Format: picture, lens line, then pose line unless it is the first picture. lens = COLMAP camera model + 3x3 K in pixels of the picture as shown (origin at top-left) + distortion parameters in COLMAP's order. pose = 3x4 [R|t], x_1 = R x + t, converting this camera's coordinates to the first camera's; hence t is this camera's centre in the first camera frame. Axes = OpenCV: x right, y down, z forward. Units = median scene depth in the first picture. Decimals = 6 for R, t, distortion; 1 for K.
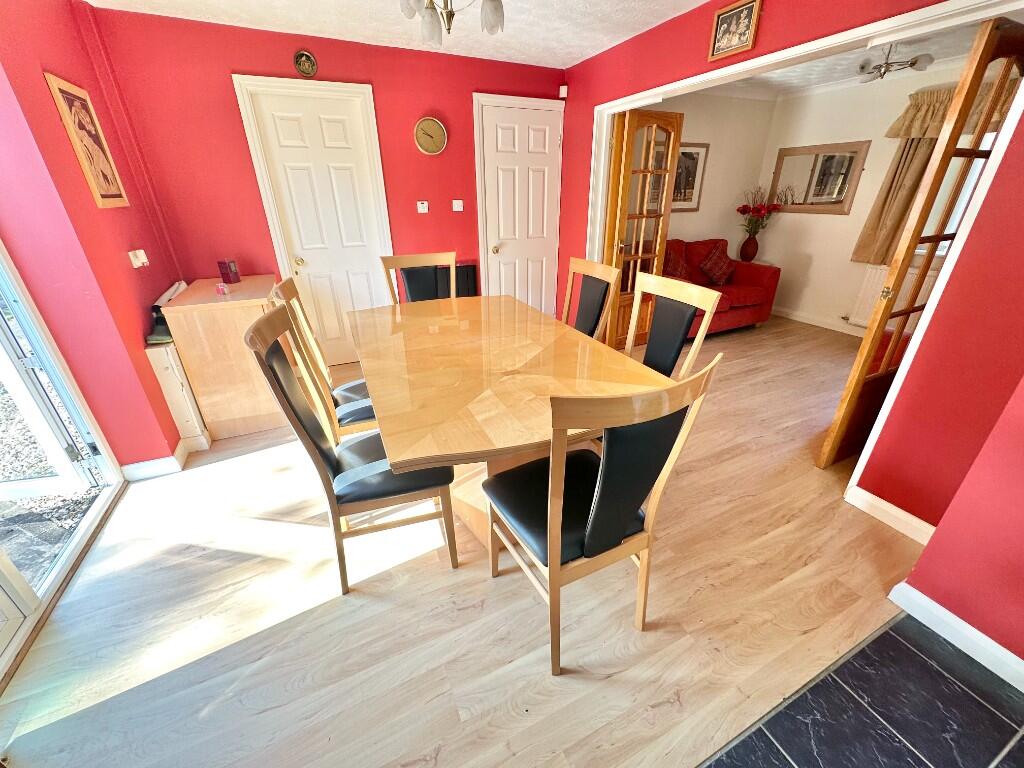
lens RADIAL K [[408.4, 0, 513.9], [0, 408.4, 384.3], [0, 0, 1]] dist [-0.011201, 0.000854]
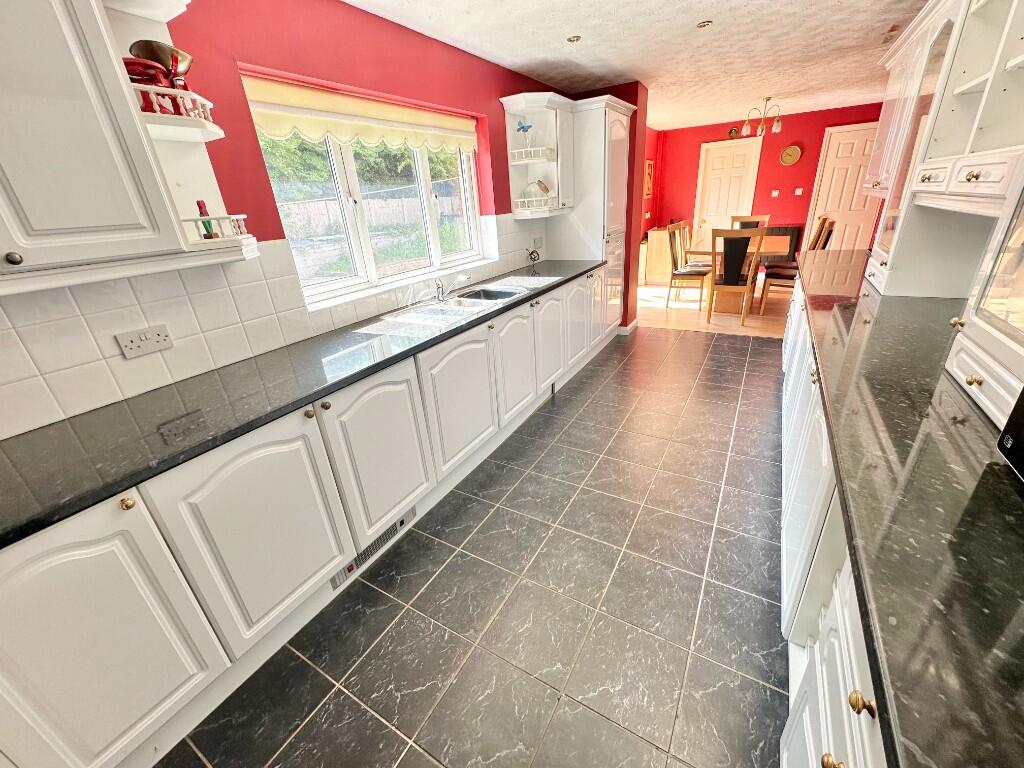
lens RADIAL K [[408.4, 0, 516.4], [0, 408.4, 385.4], [0, 0, 1]] dist [-0.011201, 0.000854]
pose [[0.562723, 0.308689, -0.766847, 1.045931], [-0.295742, 0.941440, 0.161951, 0.576478], [0.771932, 0.135656, 0.621062, -1.241295]]
